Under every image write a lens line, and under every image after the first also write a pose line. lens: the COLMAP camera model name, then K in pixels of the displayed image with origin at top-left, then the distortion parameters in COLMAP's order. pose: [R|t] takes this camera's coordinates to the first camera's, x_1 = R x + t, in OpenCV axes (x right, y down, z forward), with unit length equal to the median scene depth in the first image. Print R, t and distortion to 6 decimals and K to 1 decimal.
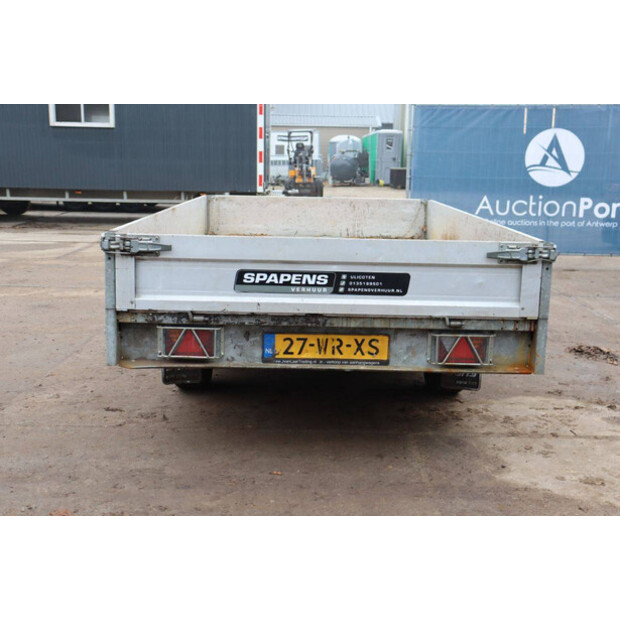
lens RADIAL K [[1008.3, 0, 310.1], [0, 1008.3, 311.9], [0, 0, 1]] dist [0.041075, 0.000000]
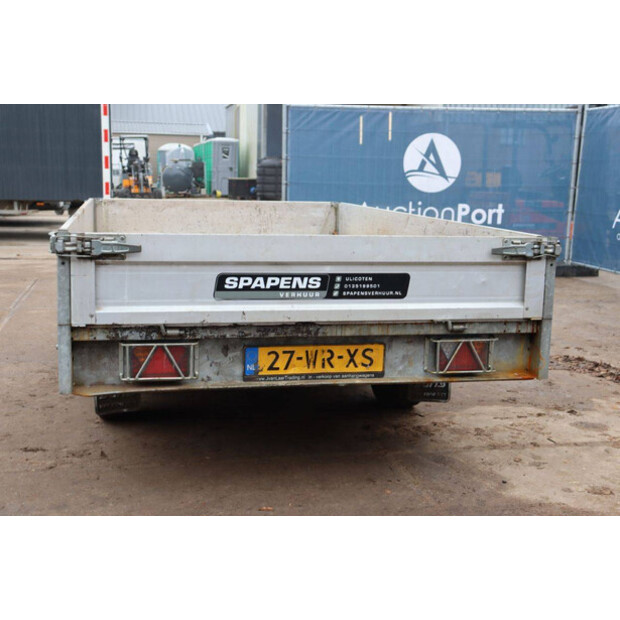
lens RADIAL K [[1010.7, 0, 309.7], [0, 1010.7, 306.6], [0, 0, 1]] dist [0.087249, 0.000000]
pose [[0.965659, -0.029844, 0.258092, -0.213611], [0.037564, 0.998981, -0.025031, 0.010325], [-0.257082, 0.033866, 0.965796, 0.148128]]
